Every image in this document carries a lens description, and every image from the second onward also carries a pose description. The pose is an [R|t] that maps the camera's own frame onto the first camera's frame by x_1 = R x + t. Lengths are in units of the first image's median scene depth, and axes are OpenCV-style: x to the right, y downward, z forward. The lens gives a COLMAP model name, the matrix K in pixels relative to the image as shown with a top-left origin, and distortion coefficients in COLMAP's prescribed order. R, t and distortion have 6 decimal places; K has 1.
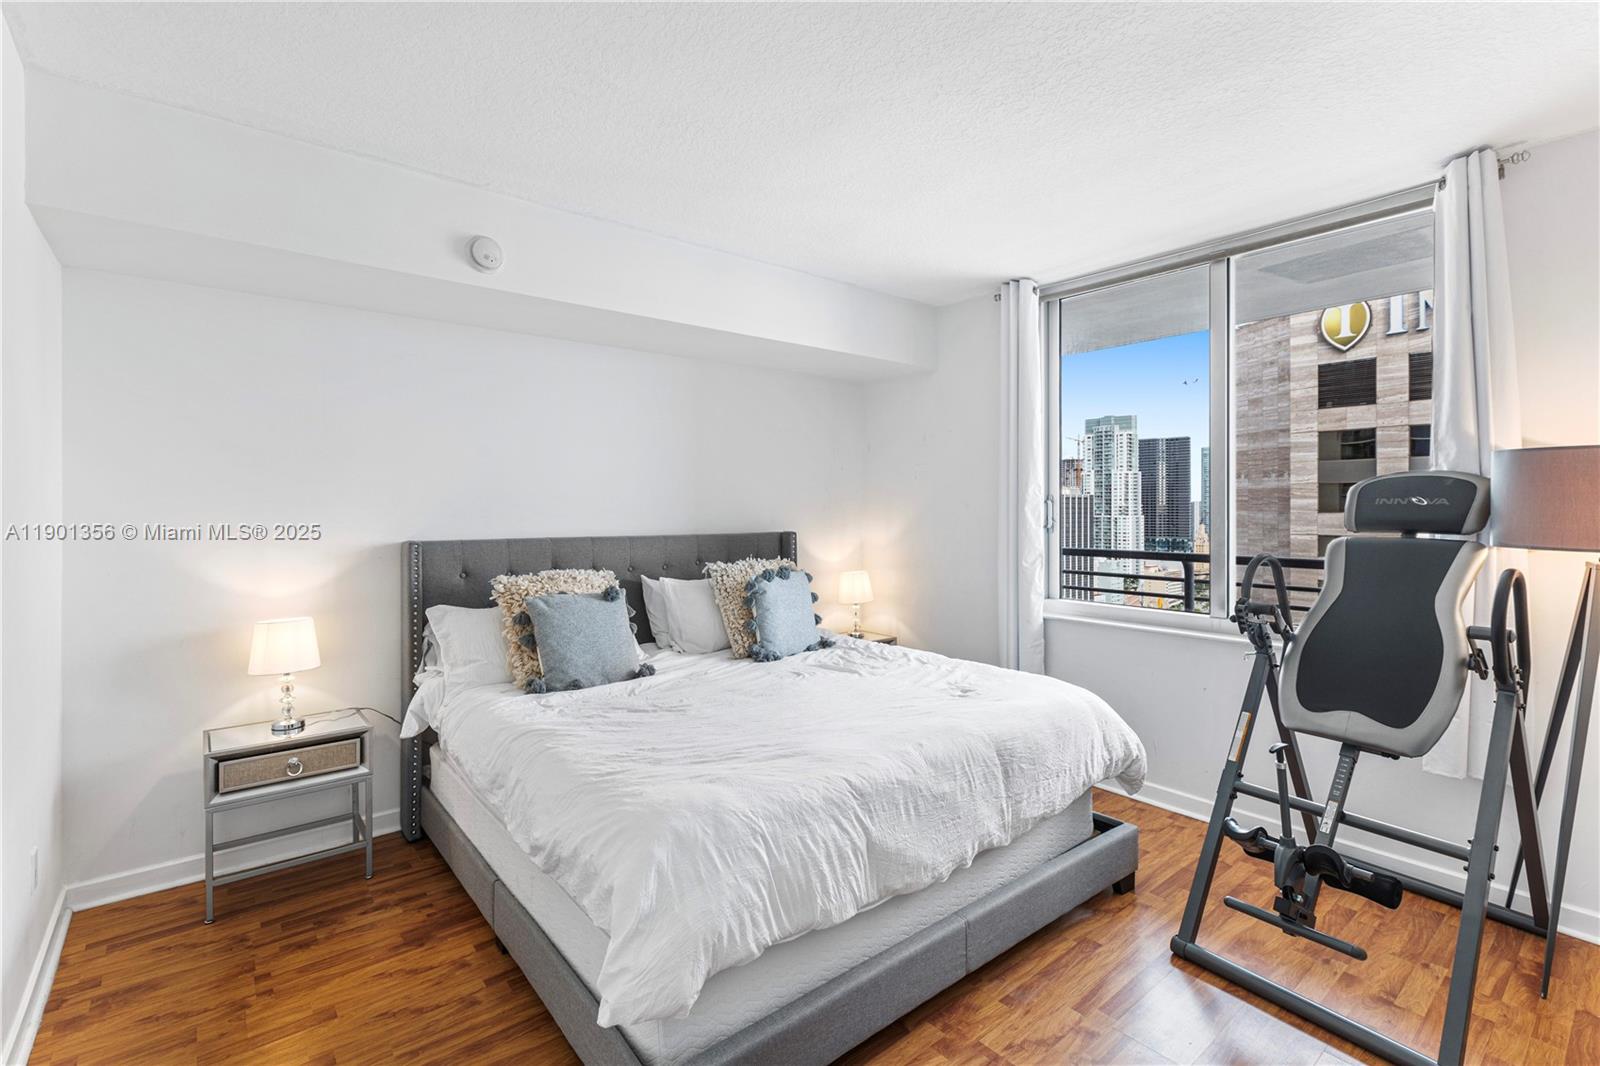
lens RADIAL K [[725.9, 0, 765.8], [0, 725.9, 508.5], [0, 0, 1]] dist [-0.000082, -0.001209]
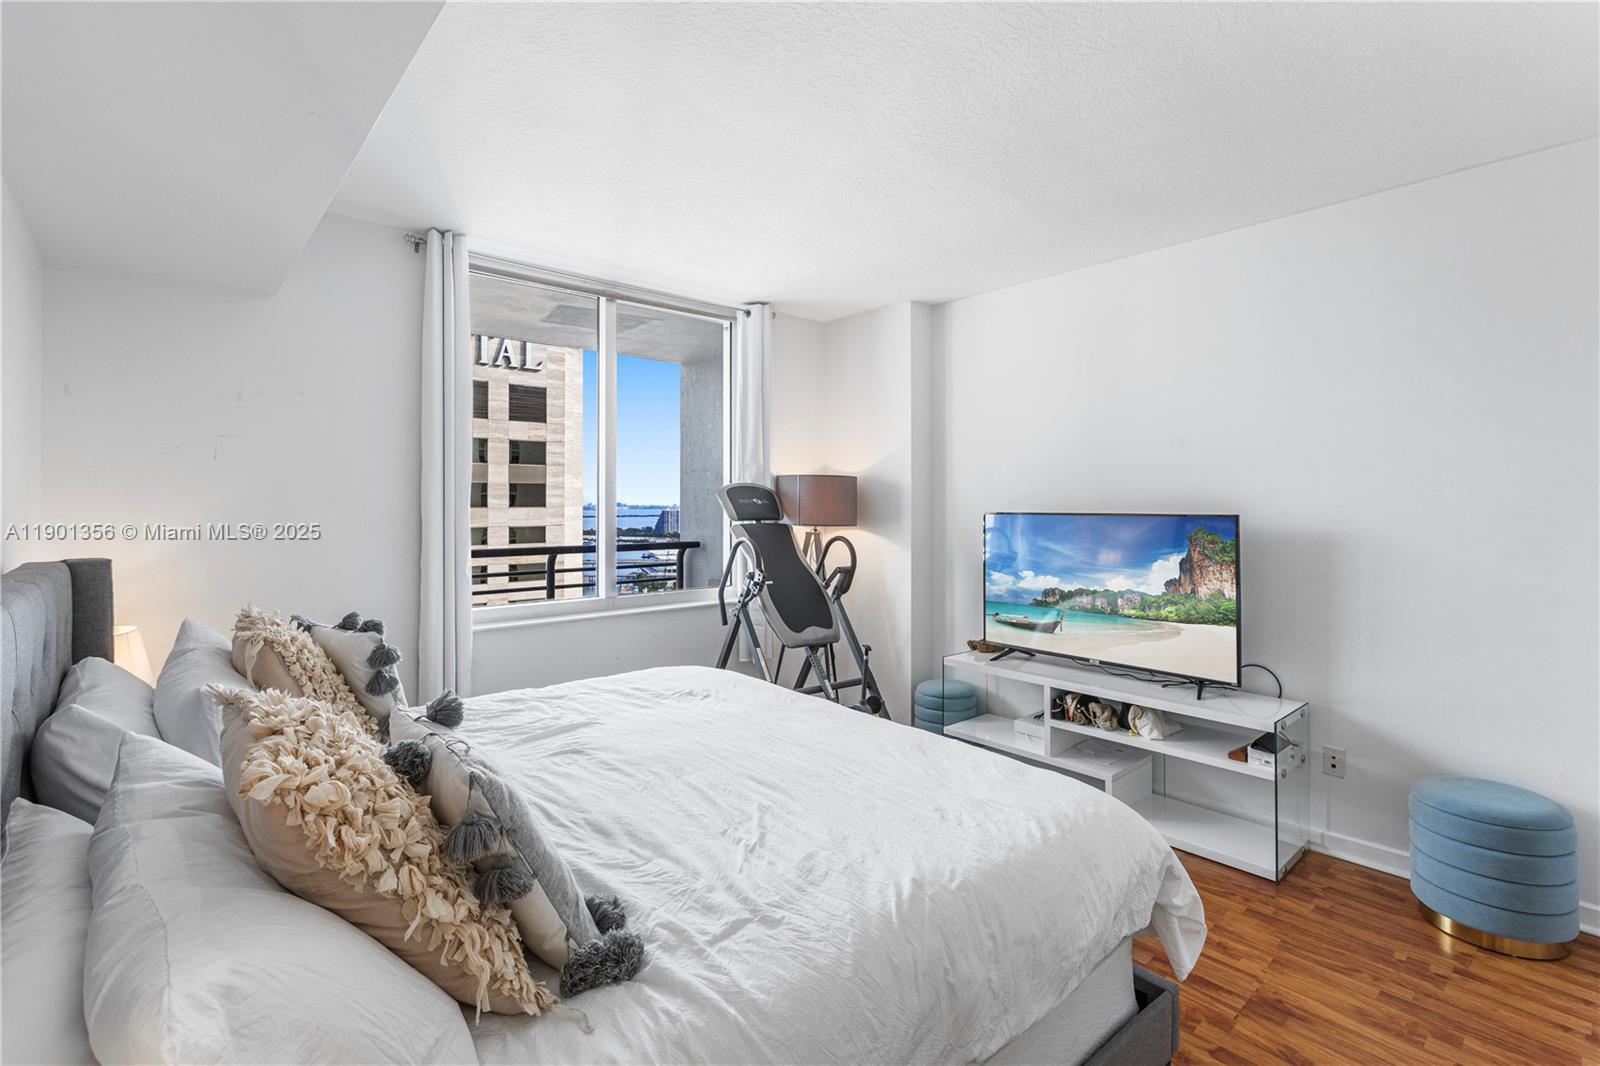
lens RADIAL K [[725.9, 0, 836.0], [0, 725.9, 483.3], [0, 0, 1]] dist [-0.000082, -0.001209]
pose [[-0.072460, 0.027299, 0.996998, -0.694170], [0.000763, 0.999627, -0.027316, -0.004528], [-0.997371, -0.001219, -0.072454, 0.833364]]
